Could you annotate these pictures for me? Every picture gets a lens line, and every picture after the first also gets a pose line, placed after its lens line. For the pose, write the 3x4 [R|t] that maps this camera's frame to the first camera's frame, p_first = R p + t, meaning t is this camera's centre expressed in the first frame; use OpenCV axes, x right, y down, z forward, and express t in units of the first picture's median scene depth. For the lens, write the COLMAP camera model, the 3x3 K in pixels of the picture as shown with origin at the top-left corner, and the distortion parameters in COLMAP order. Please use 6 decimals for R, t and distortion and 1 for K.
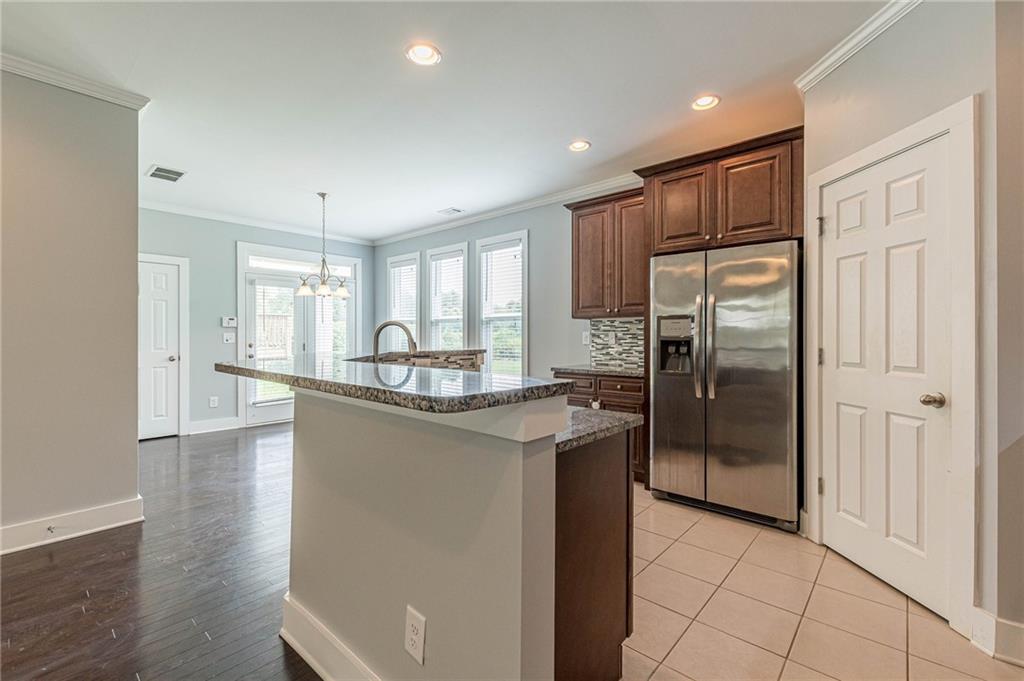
lens RADIAL K [[442.7, 0, 516.8], [0, 442.7, 336.8], [0, 0, 1]] dist [0.002913, -0.000254]
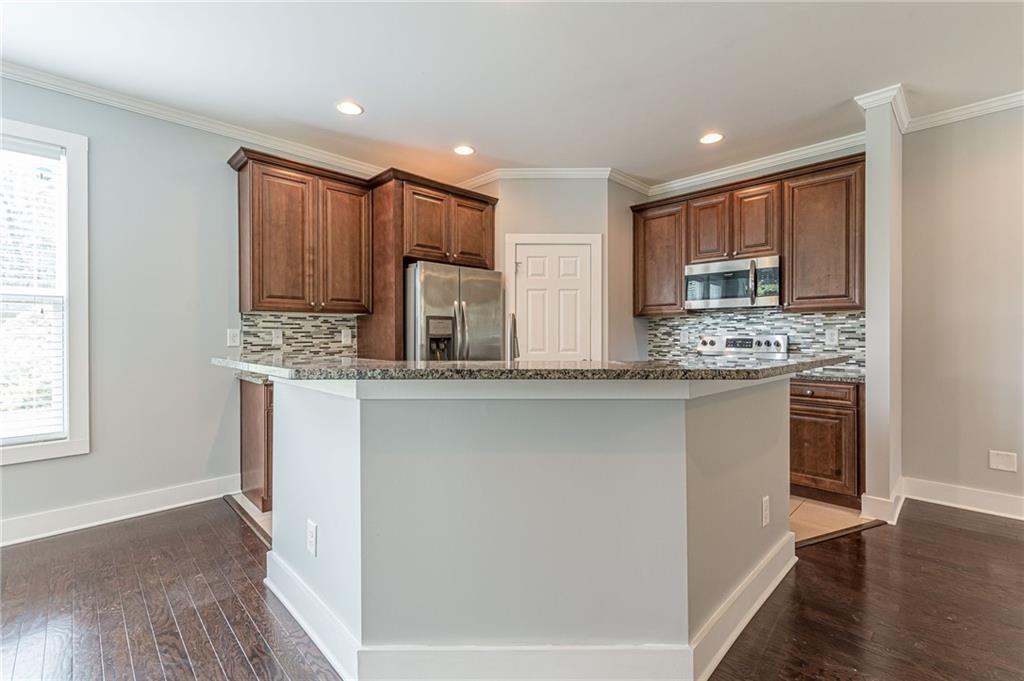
lens RADIAL K [[443.8, 0, 512.4], [0, 443.8, 336.1], [0, 0, 1]] dist [0.000919, -0.000048]
pose [[0.070538, -0.003460, 0.997503, -0.769692], [0.003849, 0.999987, 0.003197, 0.000569], [-0.997502, 0.003614, 0.070551, 0.714858]]
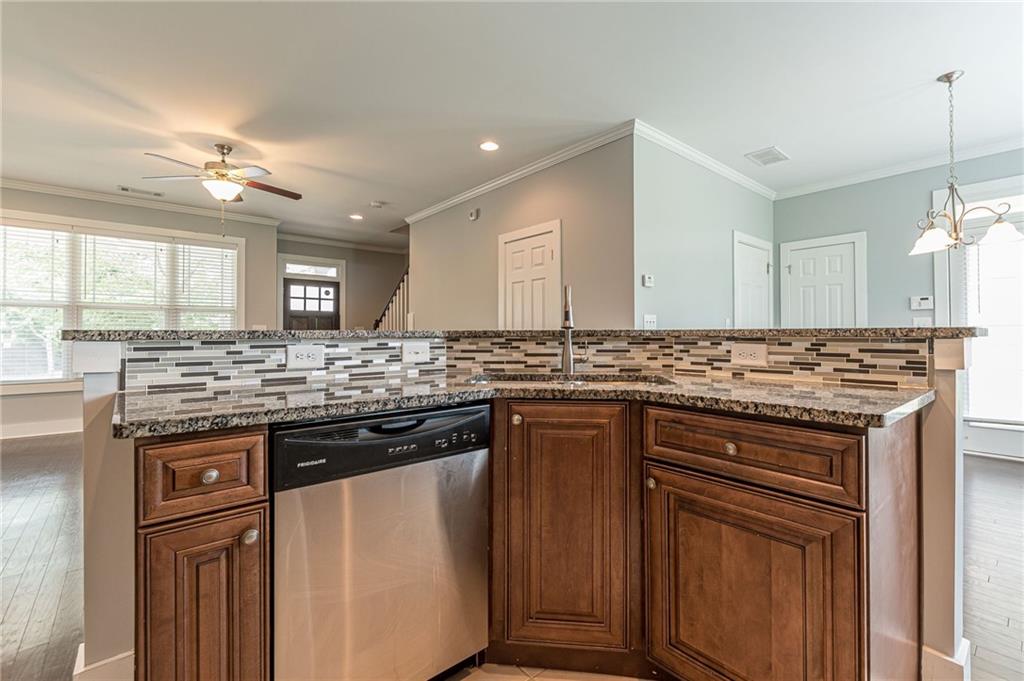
lens RADIAL K [[453.6, 0, 514.1], [0, 453.6, 336.2], [0, 0, 1]] dist [0.003380, -0.000066]
pose [[-0.145385, 0.002005, -0.989373, 0.380251], [-0.000328, 0.999998, 0.002075, 0.038777], [0.989375, 0.000626, -0.145384, 0.777679]]
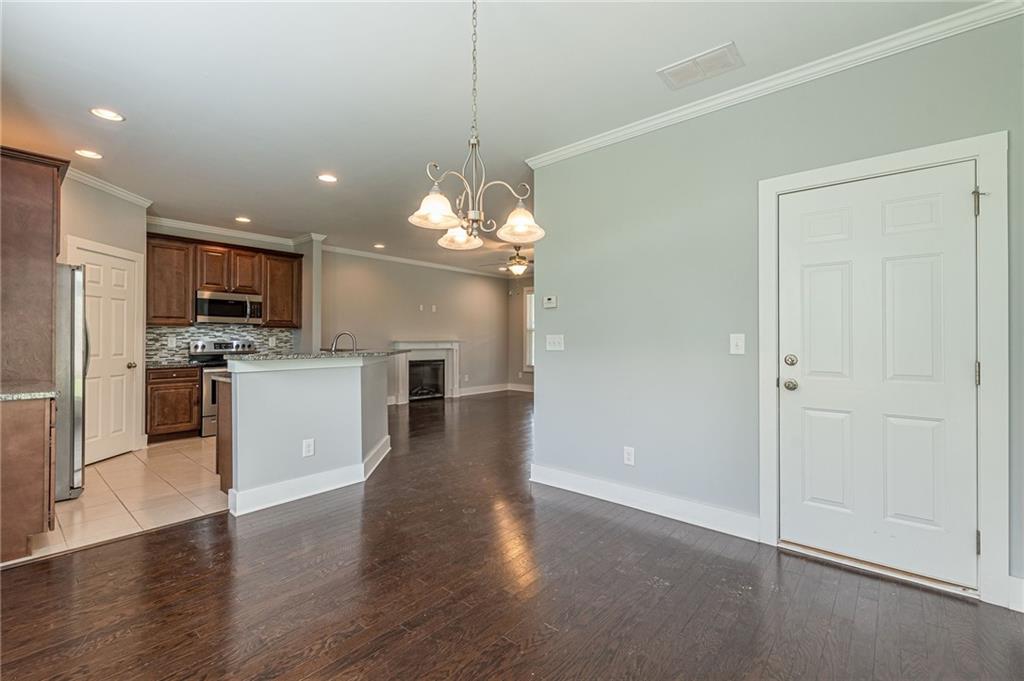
lens RADIAL K [[439.8, 0, 518.4], [0, 439.8, 335.7], [0, 0, 1]] dist [-0.002578, -0.000457]
pose [[-0.999777, 0.000086, -0.021124, -0.706903], [0.000227, 0.999978, -0.006677, -0.004647], [0.021123, -0.006680, -0.999755, 2.085340]]
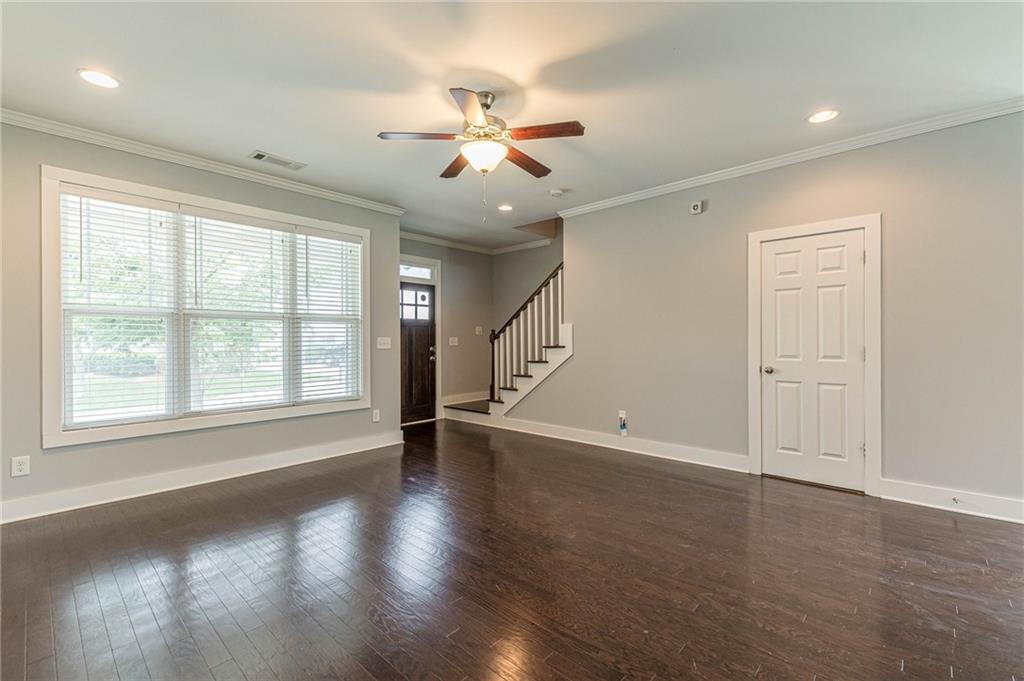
lens RADIAL K [[441.8, 0, 514.7], [0, 441.8, 340.8], [0, 0, 1]] dist [0.002571, -0.000025]
pose [[-0.021112, 0.004510, -0.999767, 0.129783], [0.001524, 0.999989, 0.004479, -0.000822], [0.999776, -0.001429, -0.021118, -0.125354]]
